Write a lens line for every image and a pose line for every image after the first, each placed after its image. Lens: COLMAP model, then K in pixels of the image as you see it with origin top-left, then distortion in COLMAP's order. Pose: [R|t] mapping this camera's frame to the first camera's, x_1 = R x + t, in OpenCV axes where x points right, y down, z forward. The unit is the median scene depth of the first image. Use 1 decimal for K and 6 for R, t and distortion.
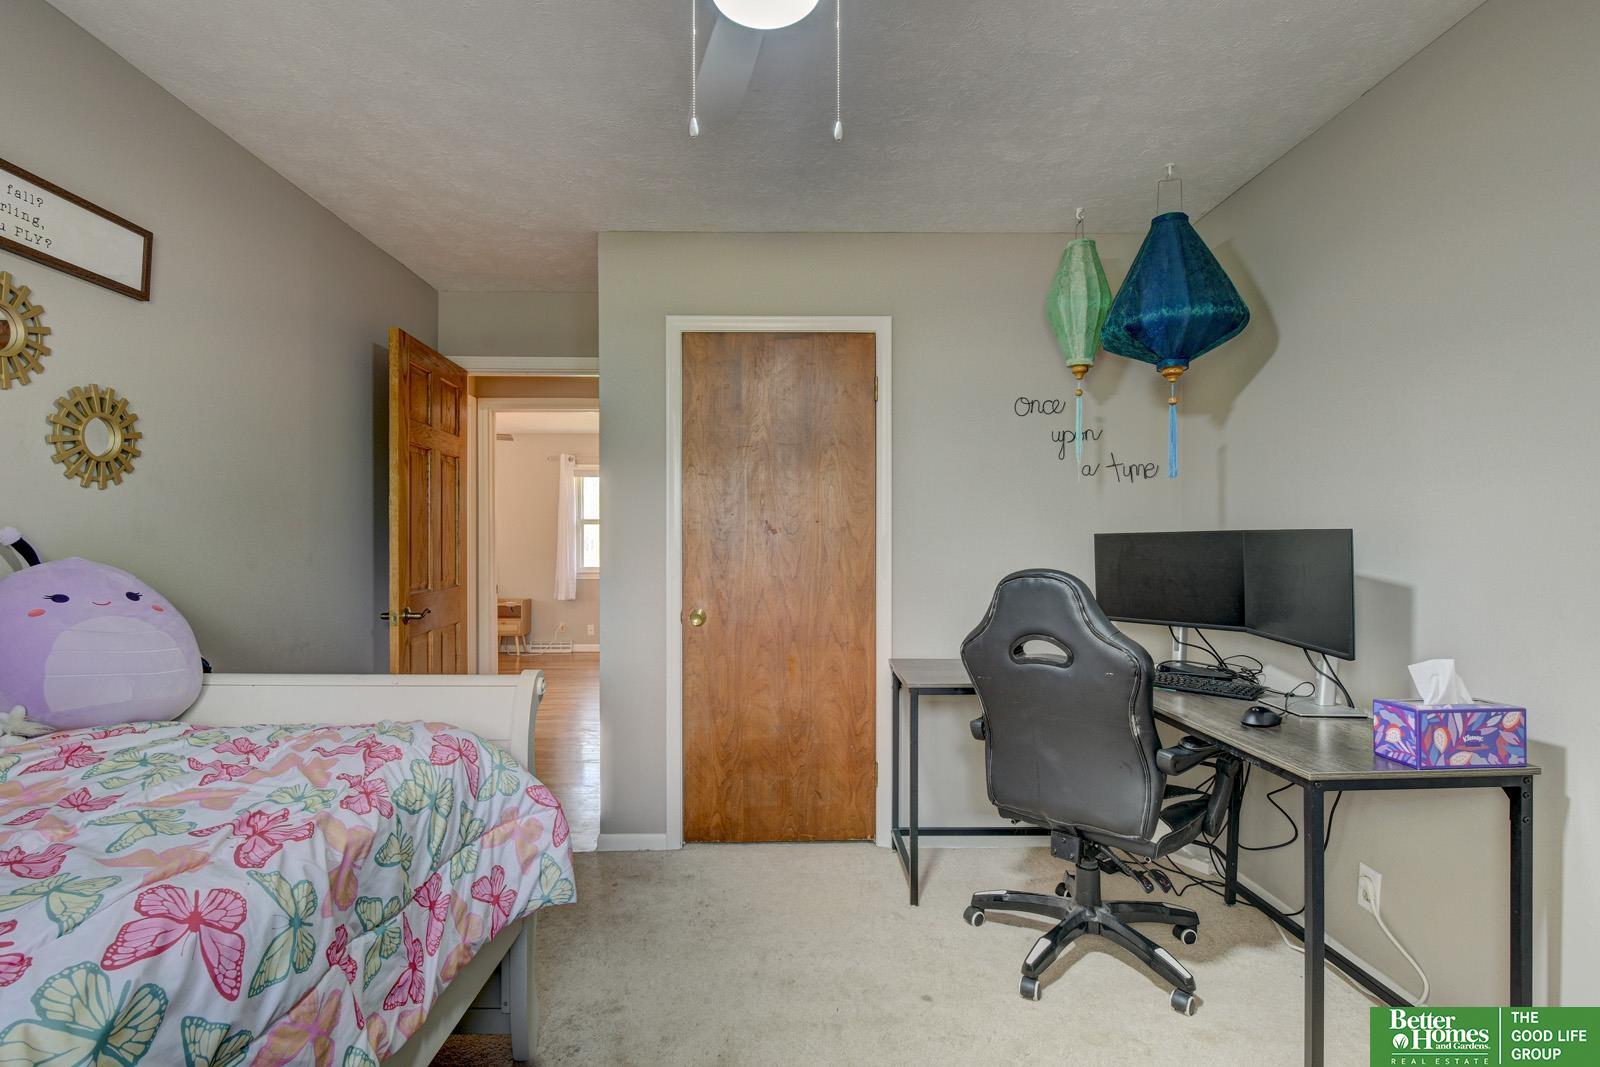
lens RADIAL K [[752.7, 0, 797.2], [0, 752.7, 538.0], [0, 0, 1]] dist [-0.005086, -0.005016]
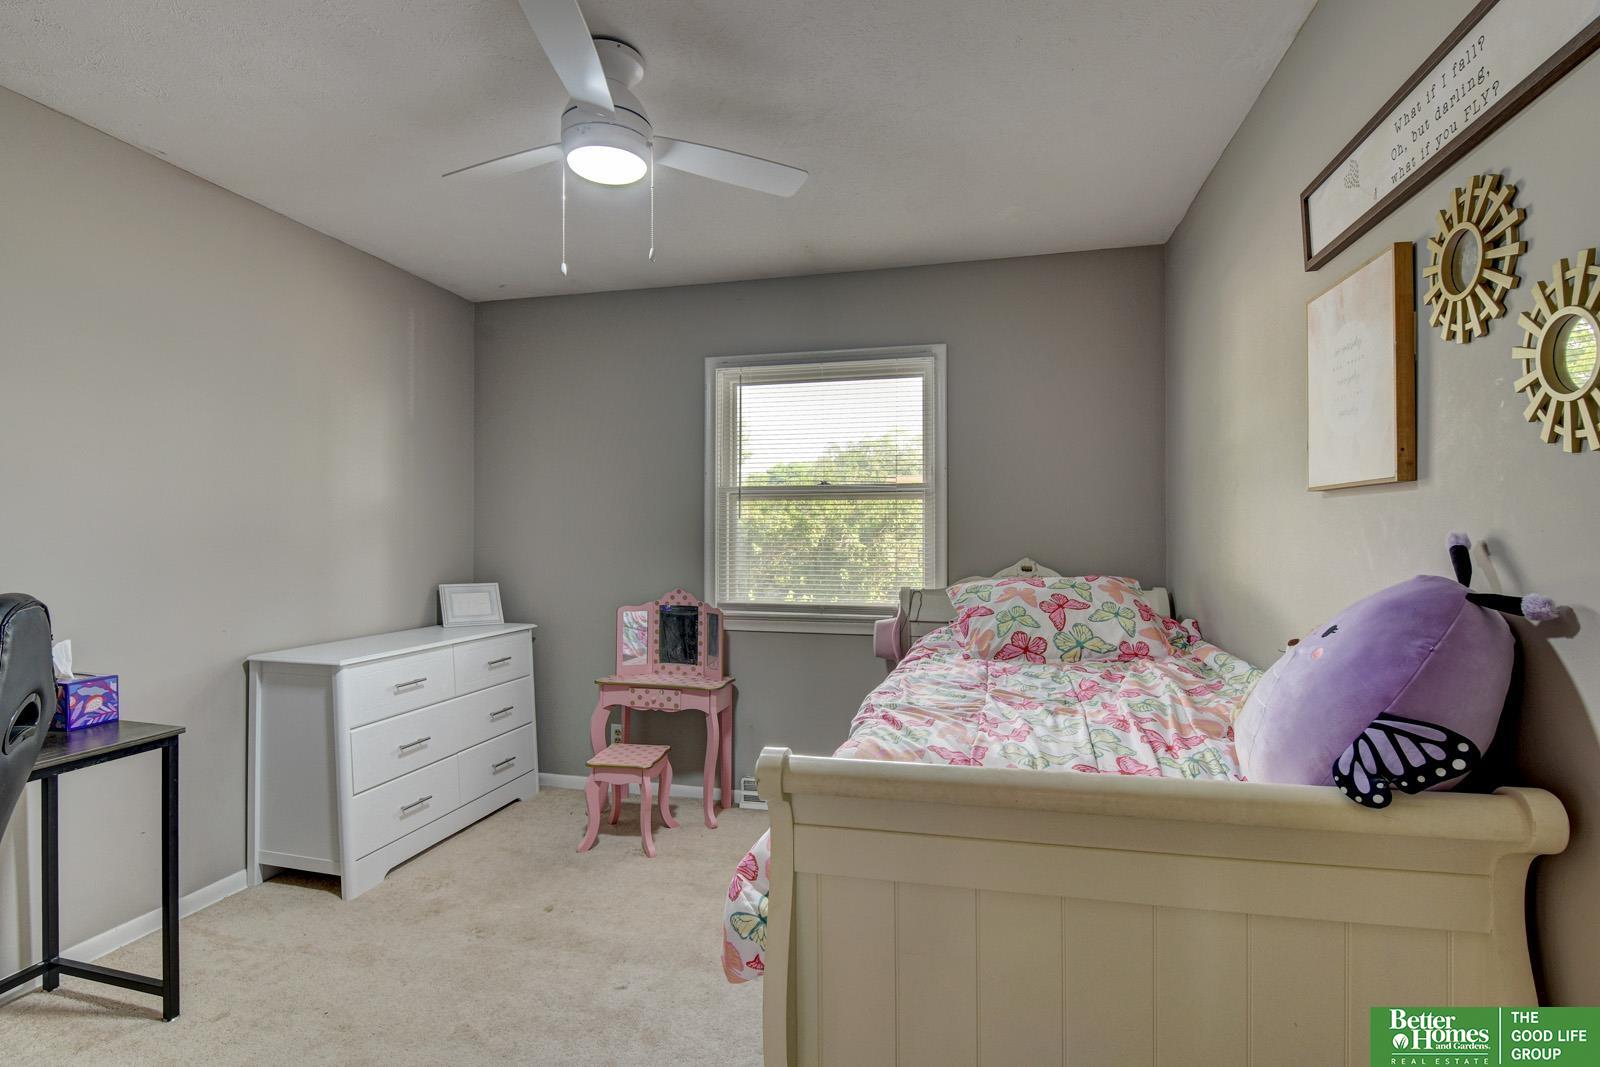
lens RADIAL K [[752.7, 0, 798.3], [0, 752.7, 534.8], [0, 0, 1]] dist [-0.005086, -0.005016]
pose [[-0.963887, 0.000258, 0.266310, -0.613274], [-0.000518, 0.999996, -0.002843, -0.007276], [-0.266309, -0.002879, -0.963883, 1.841035]]
